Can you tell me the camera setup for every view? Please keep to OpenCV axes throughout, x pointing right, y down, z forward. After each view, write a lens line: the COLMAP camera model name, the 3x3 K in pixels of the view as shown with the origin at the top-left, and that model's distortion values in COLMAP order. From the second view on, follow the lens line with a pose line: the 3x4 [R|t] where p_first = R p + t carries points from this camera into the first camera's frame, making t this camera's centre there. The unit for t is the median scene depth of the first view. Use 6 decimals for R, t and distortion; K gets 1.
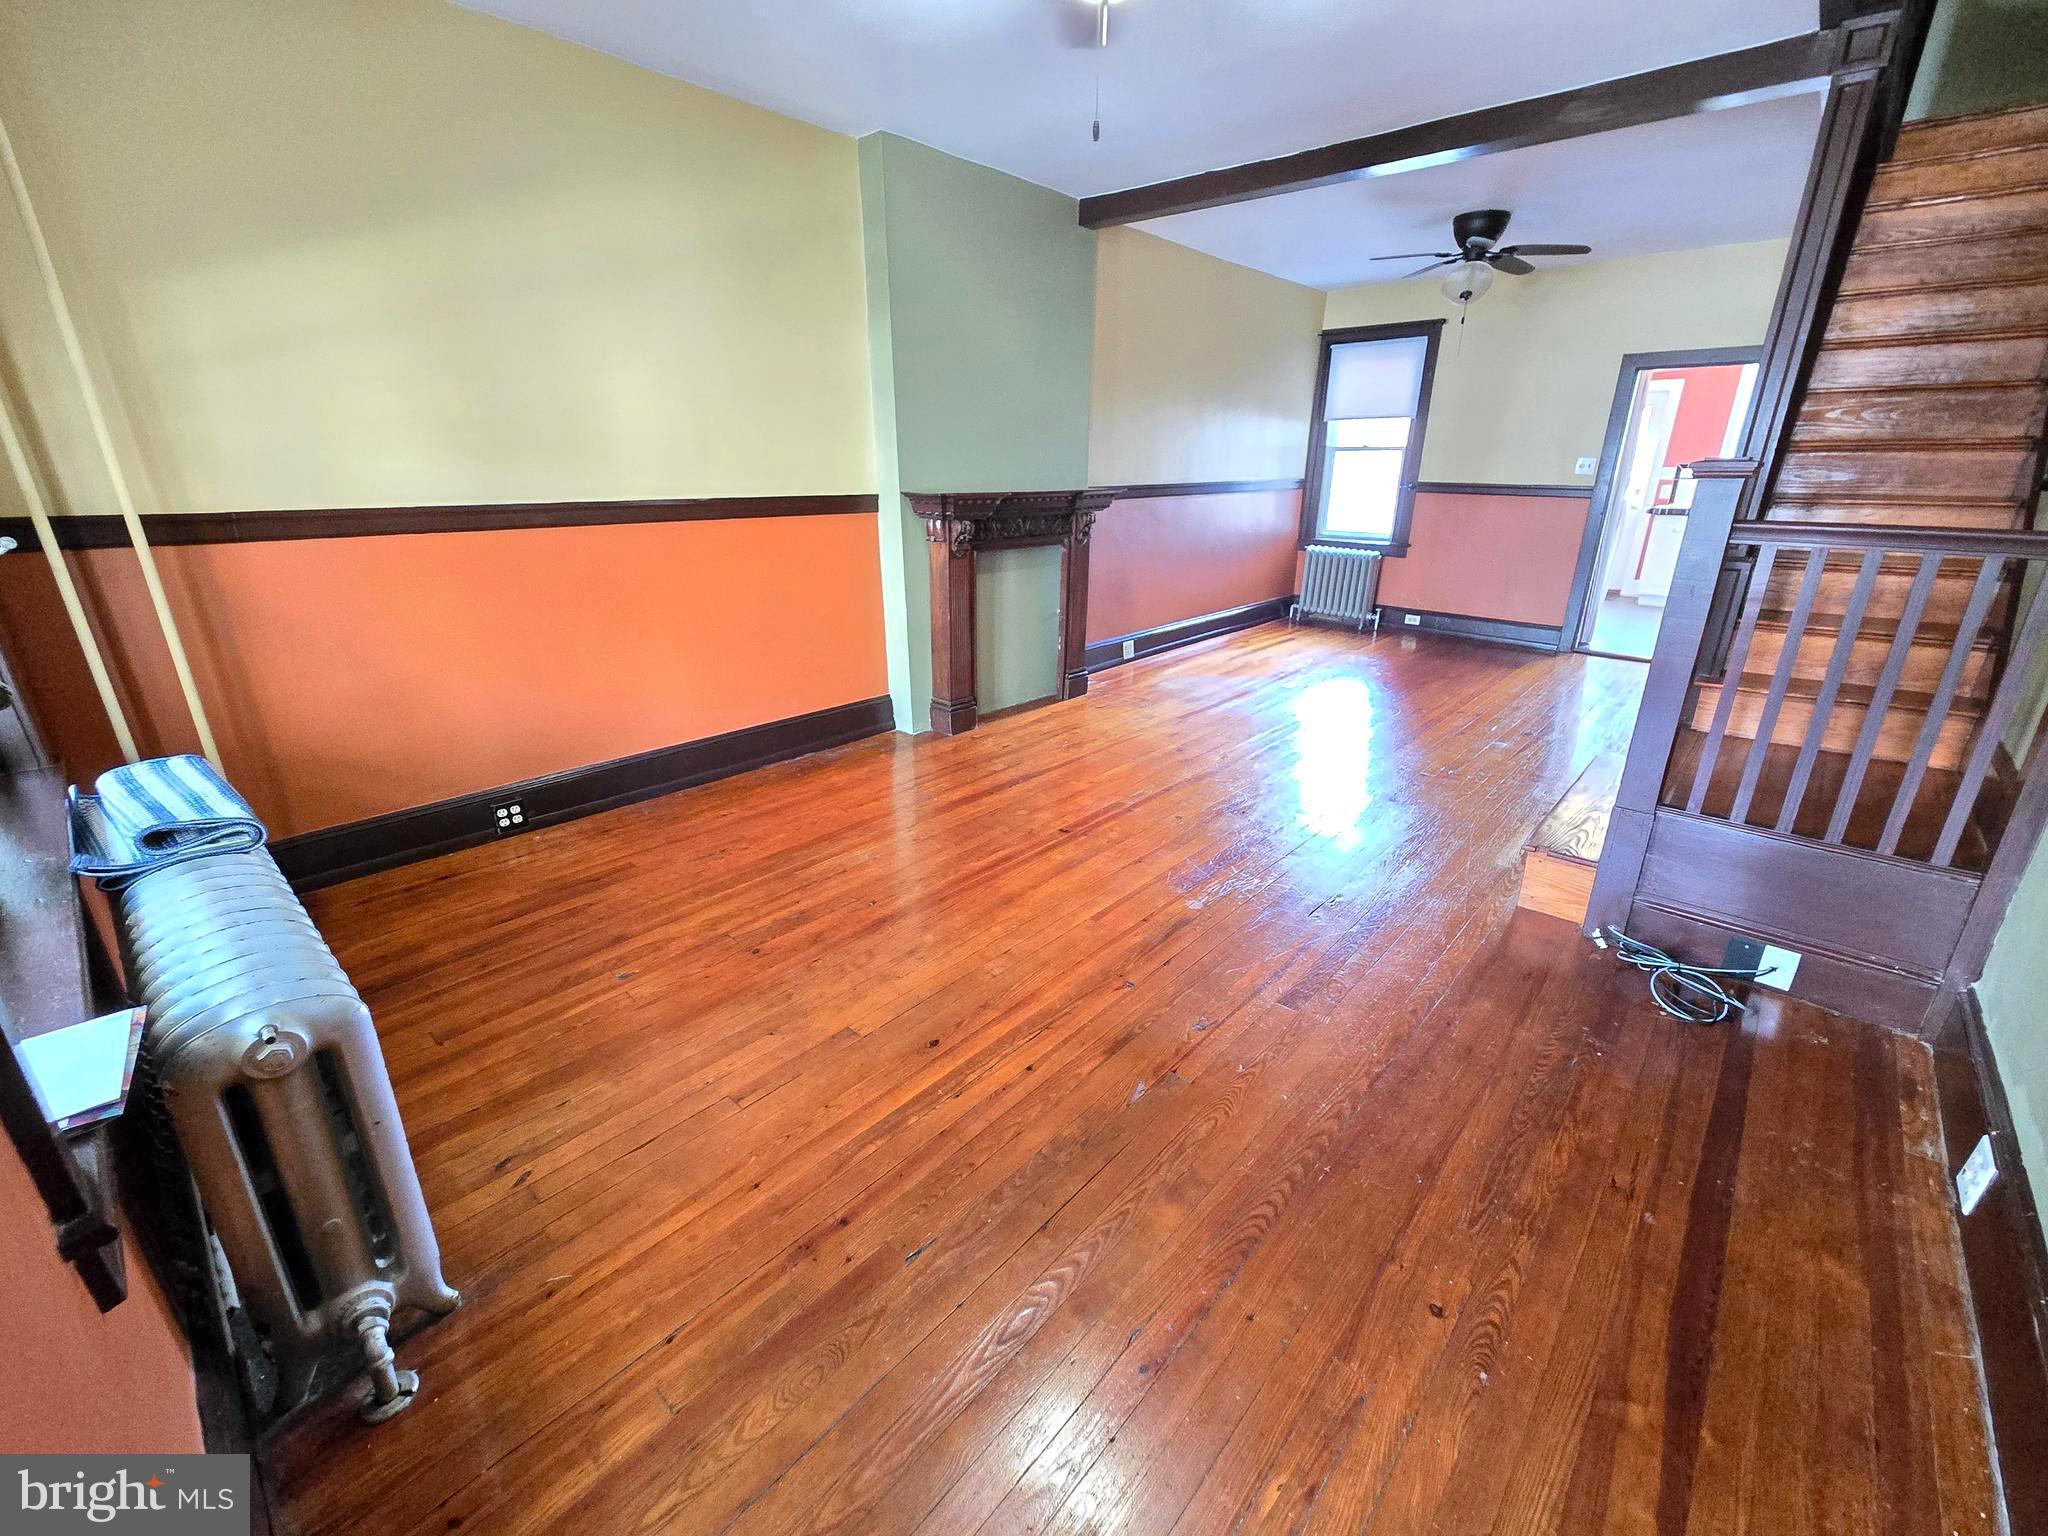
lens RADIAL K [[844.9, 0, 1018.4], [0, 844.9, 769.2], [0, 0, 1]] dist [0.000420, -0.000561]
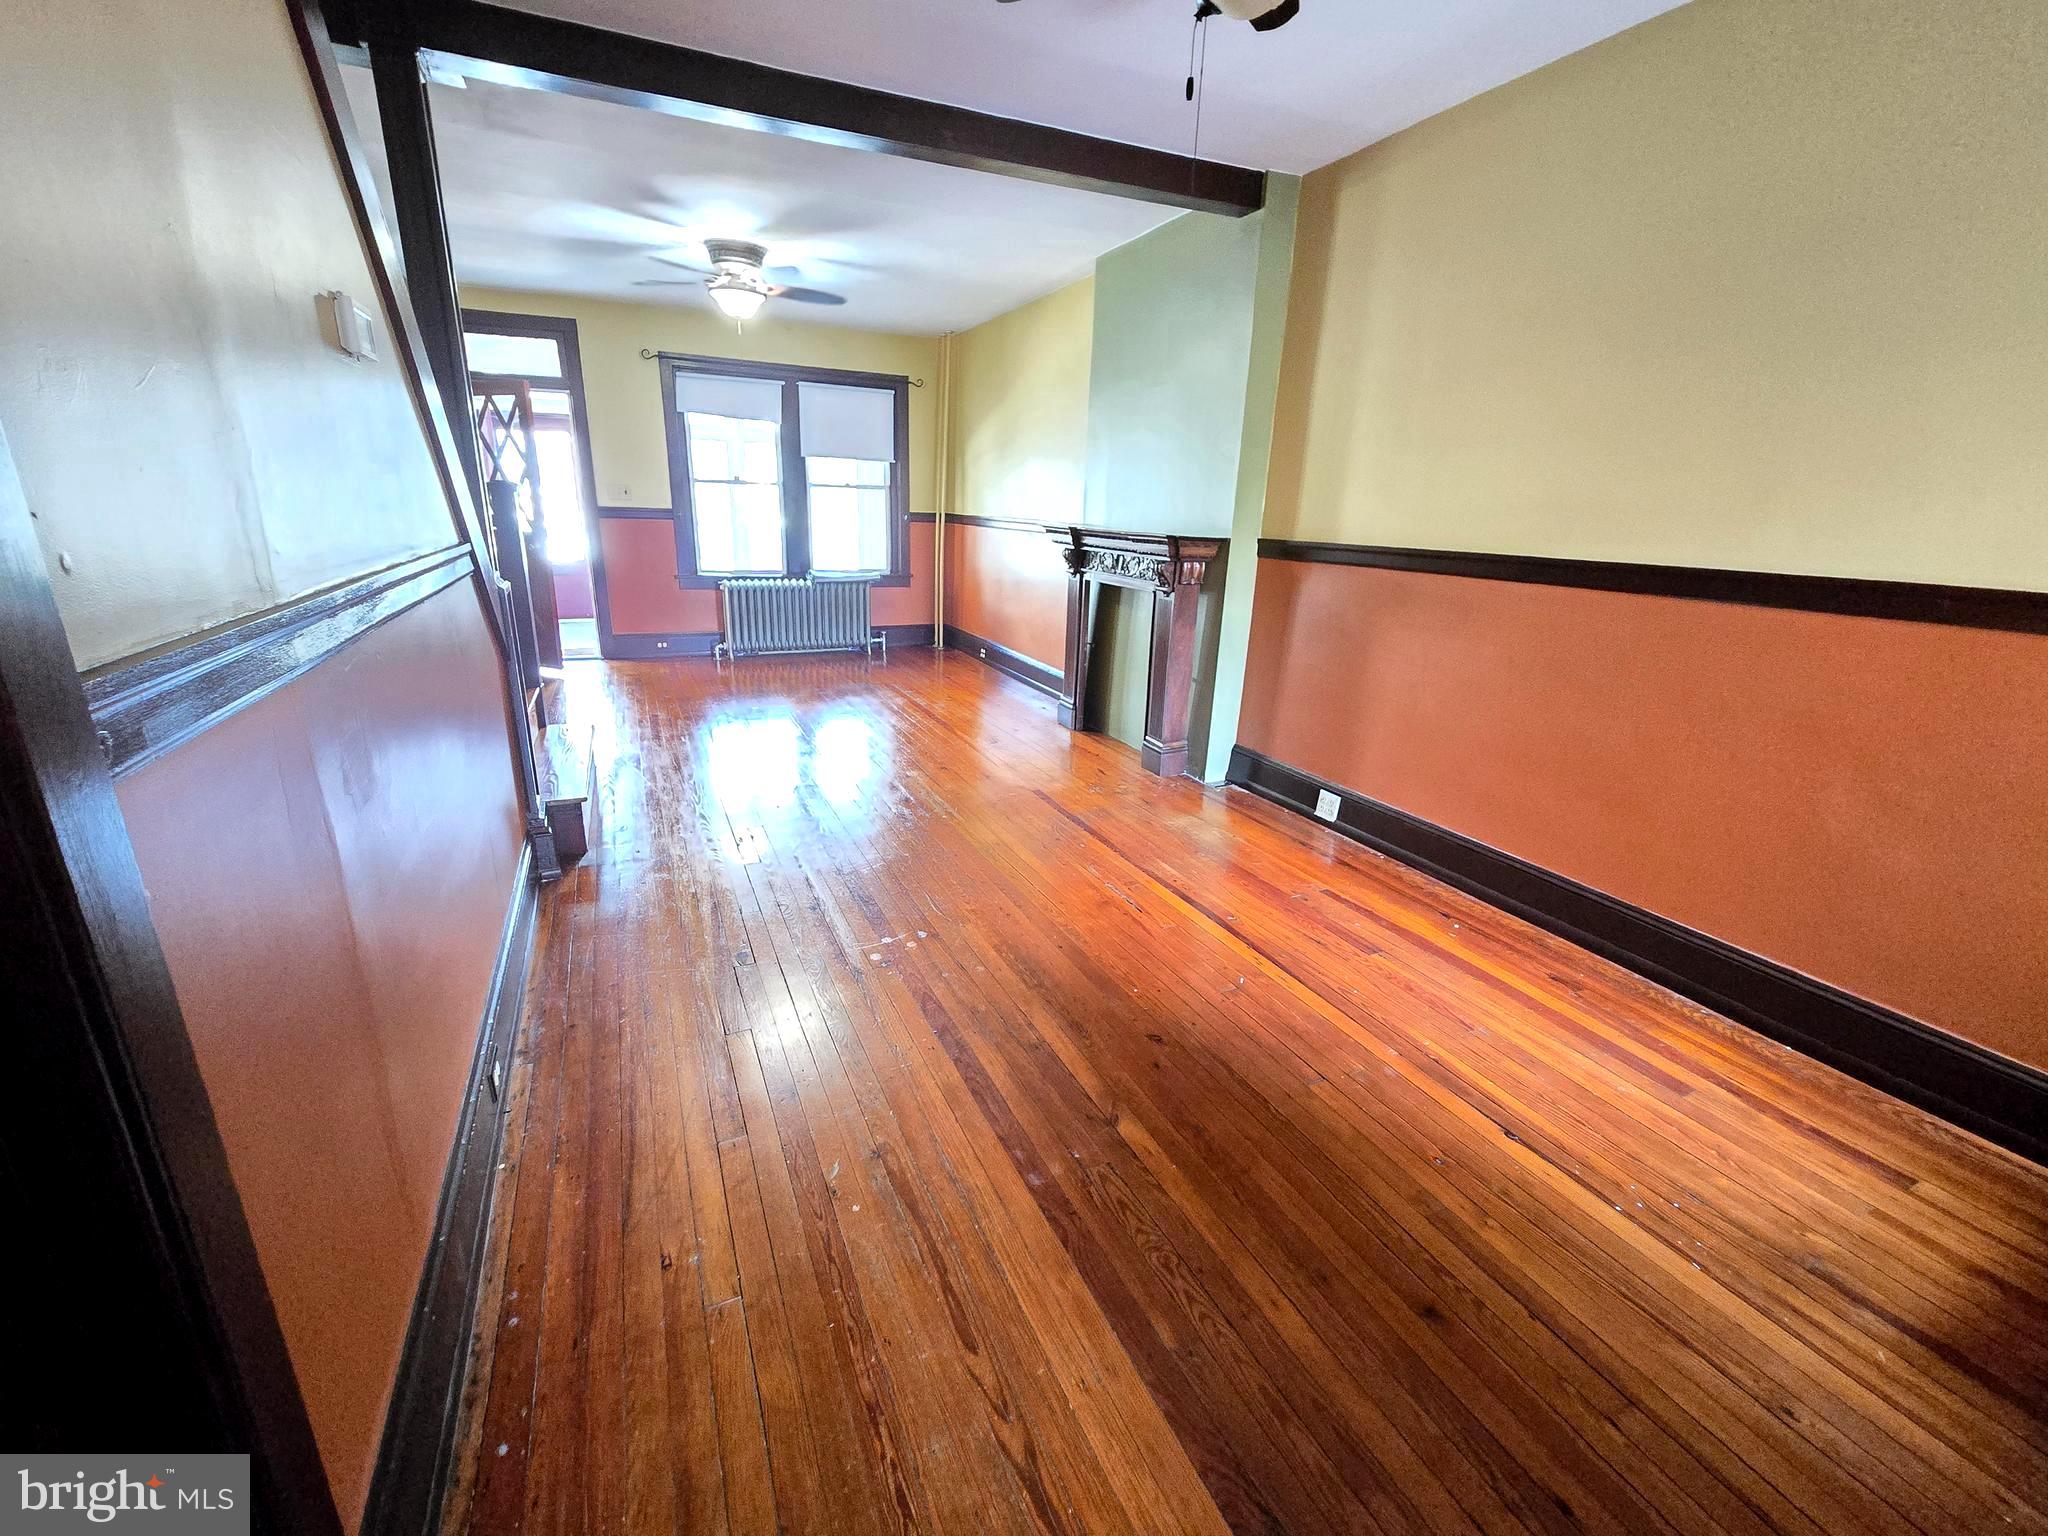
lens RADIAL K [[844.9, 0, 1014.4], [0, 844.9, 769.0], [0, 0, 1]] dist [0.000420, -0.000561]
pose [[-0.384517, 0.275535, -0.881037, 1.413886], [-0.343512, 0.843163, 0.413612, -0.636004], [0.856823, 0.461688, -0.229561, 1.715041]]
